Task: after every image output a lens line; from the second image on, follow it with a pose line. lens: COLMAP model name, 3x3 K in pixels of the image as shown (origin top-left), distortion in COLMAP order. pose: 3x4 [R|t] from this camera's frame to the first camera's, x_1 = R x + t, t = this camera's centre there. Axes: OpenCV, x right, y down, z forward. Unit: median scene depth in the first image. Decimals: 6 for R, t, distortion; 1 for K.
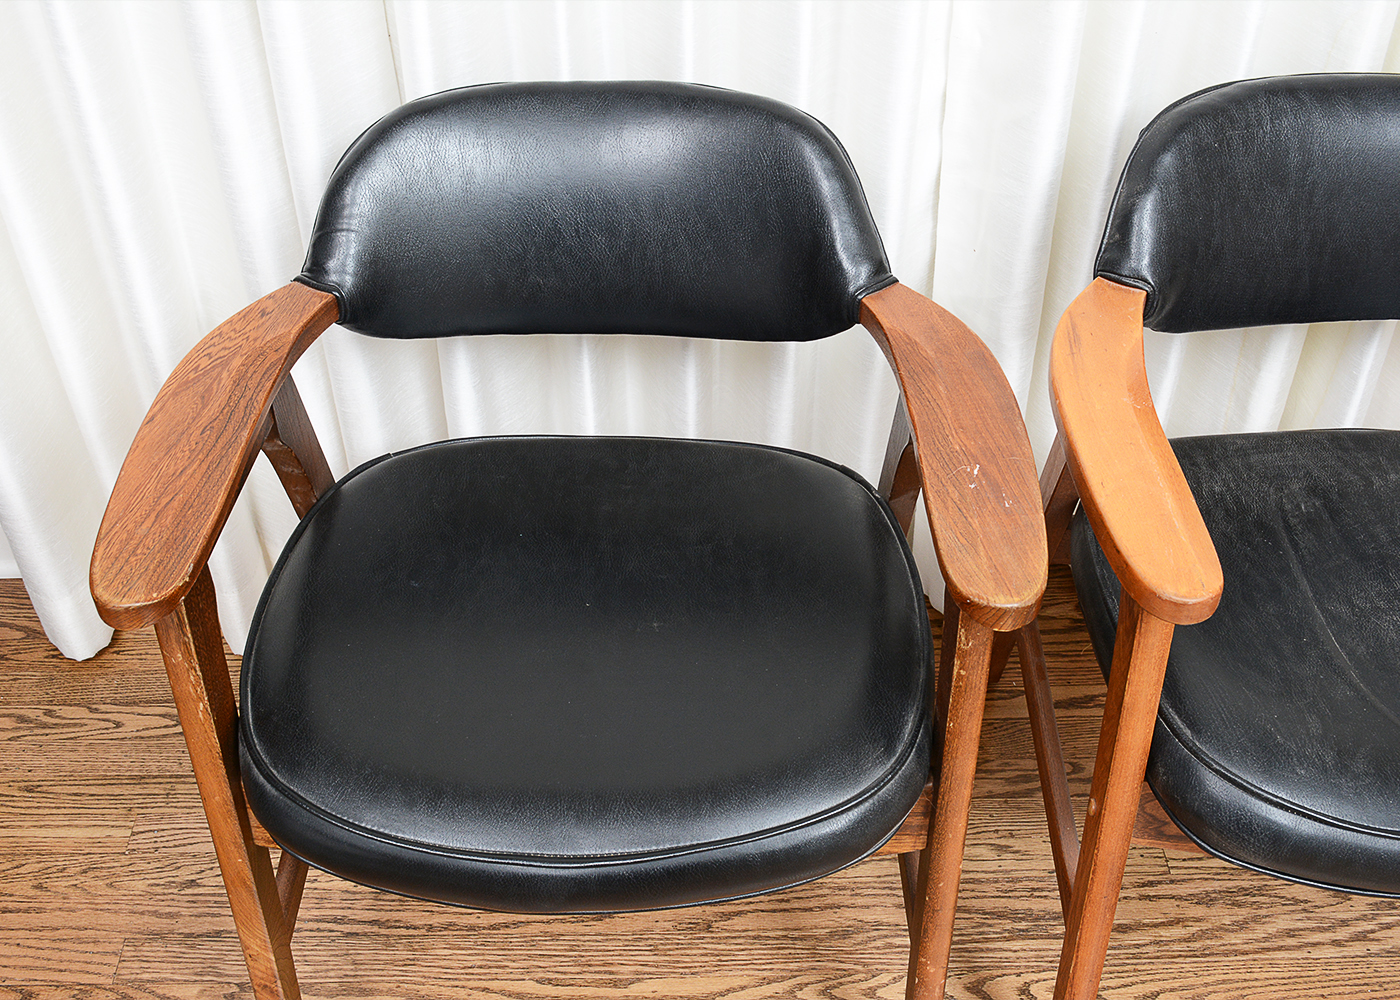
lens RADIAL K [[1528.7, 0, 699.5], [0, 1528.7, 503.1], [0, 0, 1]] dist [-0.061066, 0.000000]
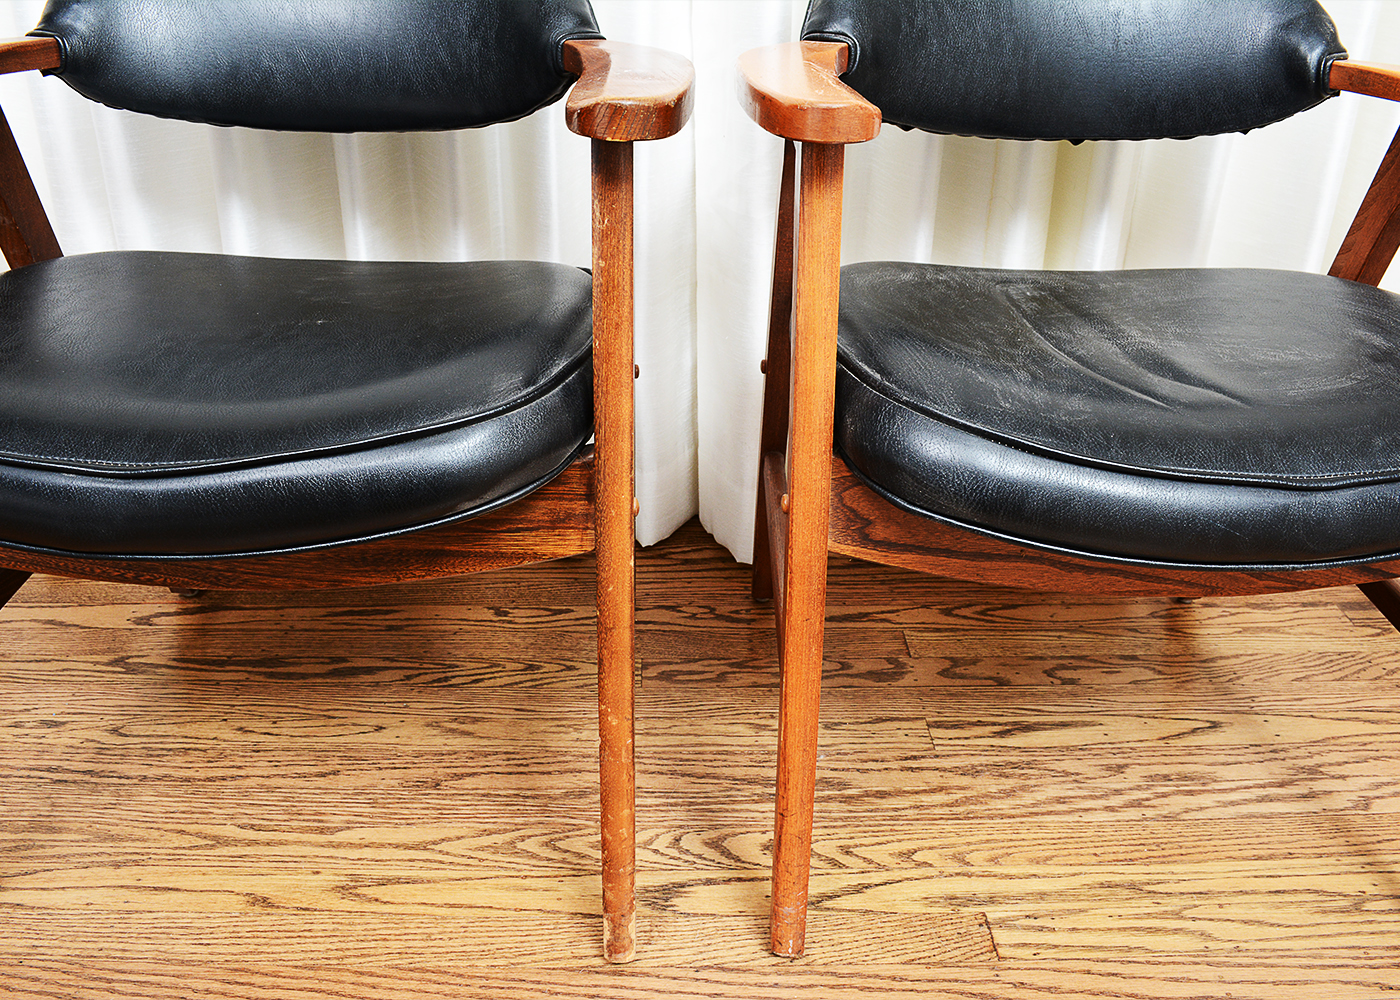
lens RADIAL K [[1164.0, 0, 699.0], [0, 1164.0, 505.4], [0, 0, 1]] dist [-0.088087, 0.014121]
pose [[0.999691, 0.017507, 0.017643, 0.154358], [-0.012838, 0.971517, -0.236623, 0.282596], [-0.021283, 0.236323, 0.971441, 0.274112]]
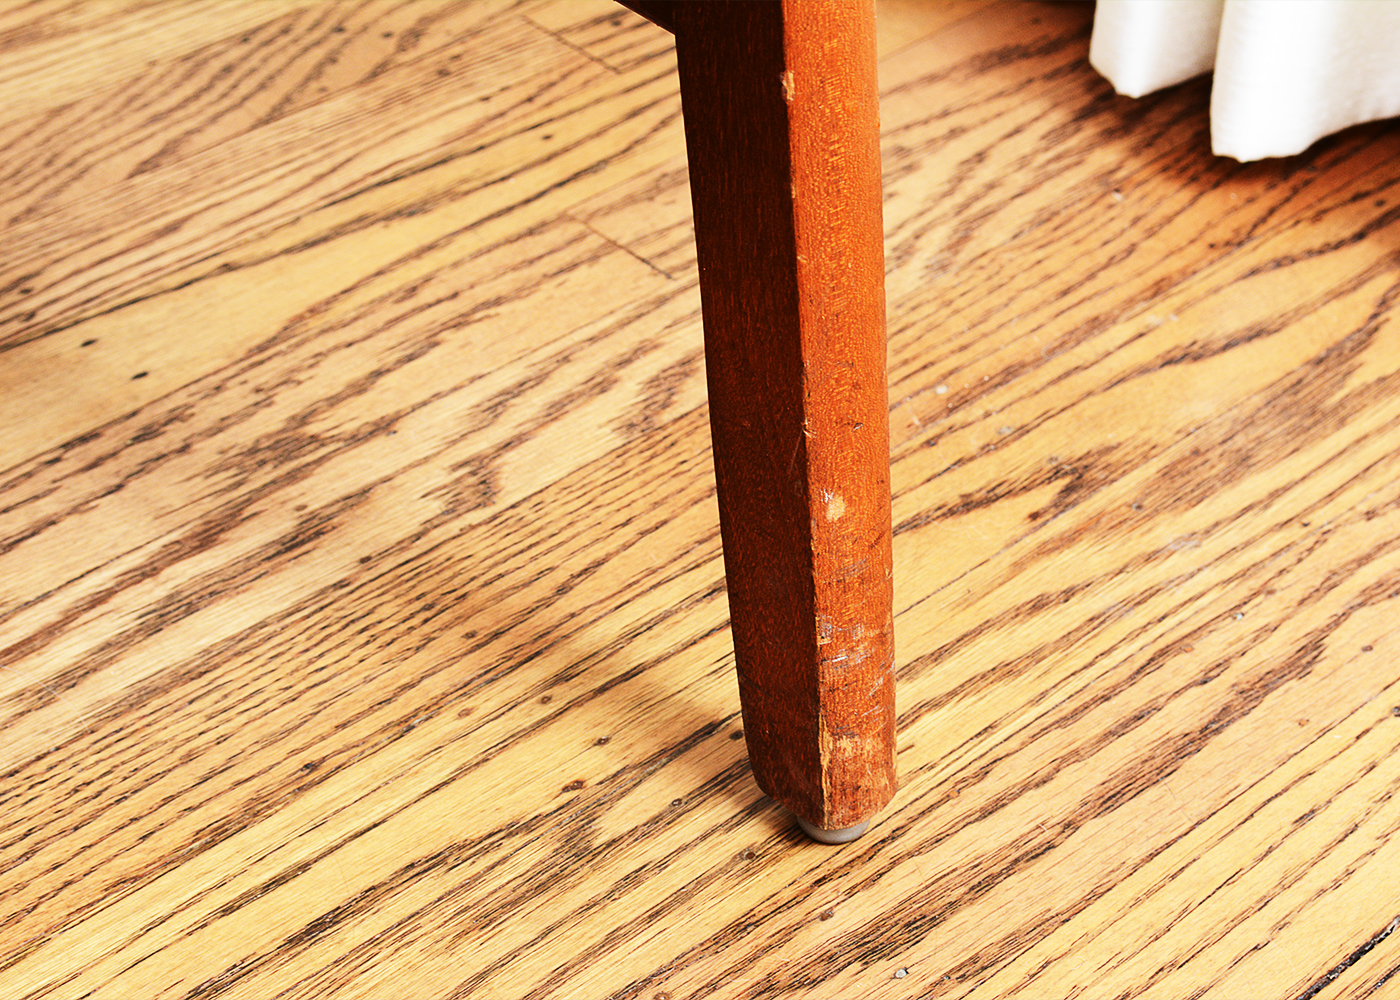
lens RADIAL K [[3023.0, 0, 701.7], [0, 3023.0, 499.8], [0, 0, 1]] dist [0.026809, 0.000000]
pose [[0.738487, -0.389123, 0.550655, 0.315310], [0.424040, 0.902980, 0.069412, 0.273813], [-0.524240, 0.182240, 0.831842, 0.517935]]
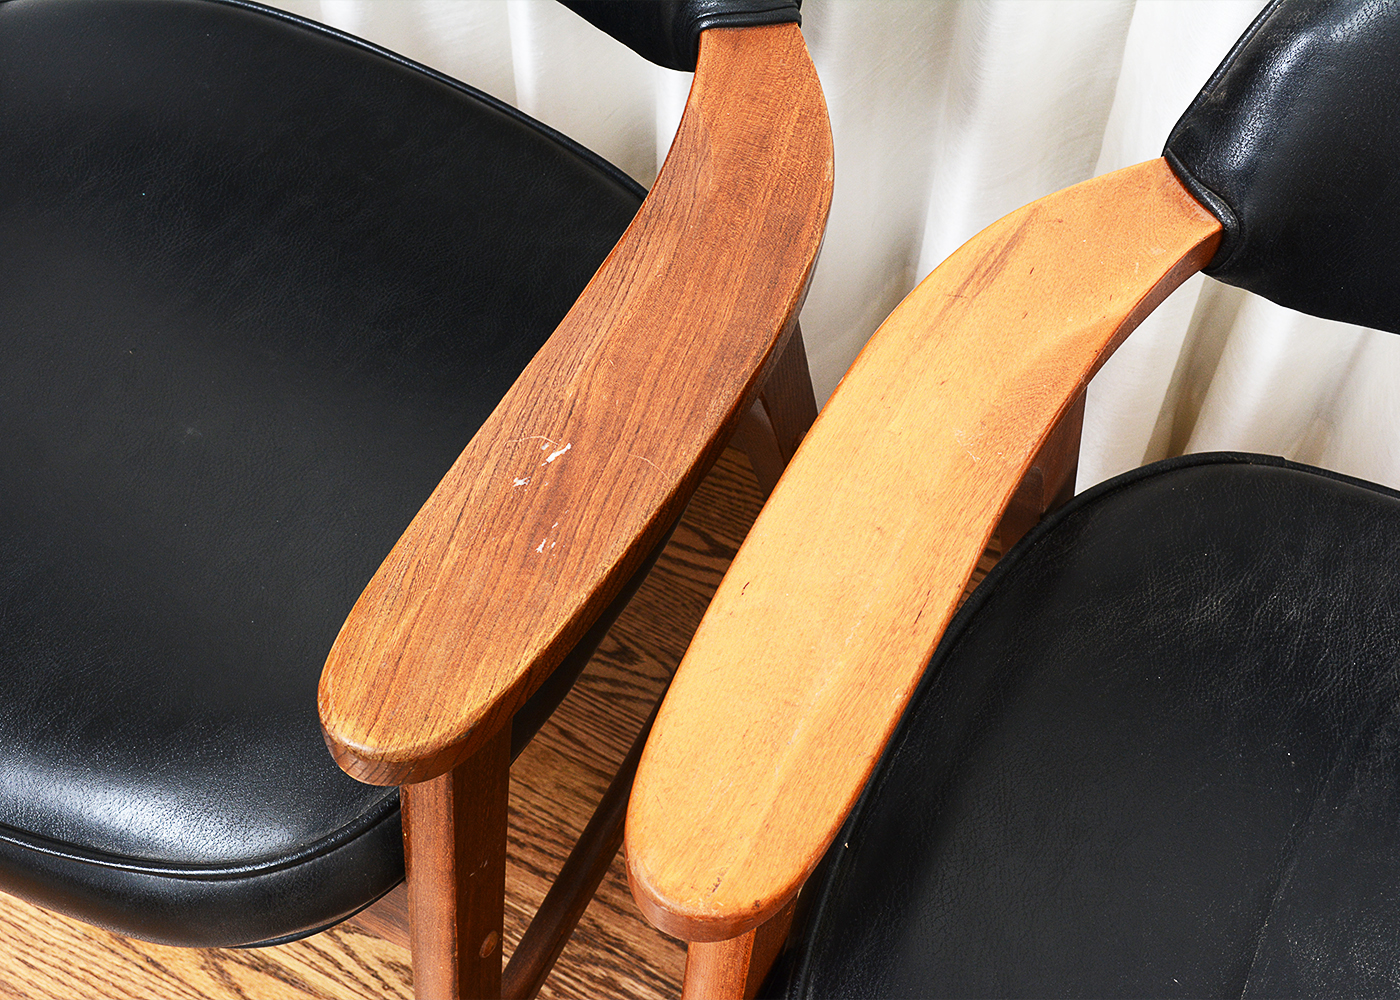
lens RADIAL K [[1971.9, 0, 697.7], [0, 1971.9, 494.8], [0, 0, 1]] dist [-0.031680, 0.000000]
pose [[0.873318, 0.419537, -0.247598, 0.280391], [-0.340842, 0.889357, 0.304748, -0.163053], [0.348056, -0.181750, 0.919687, 0.282802]]
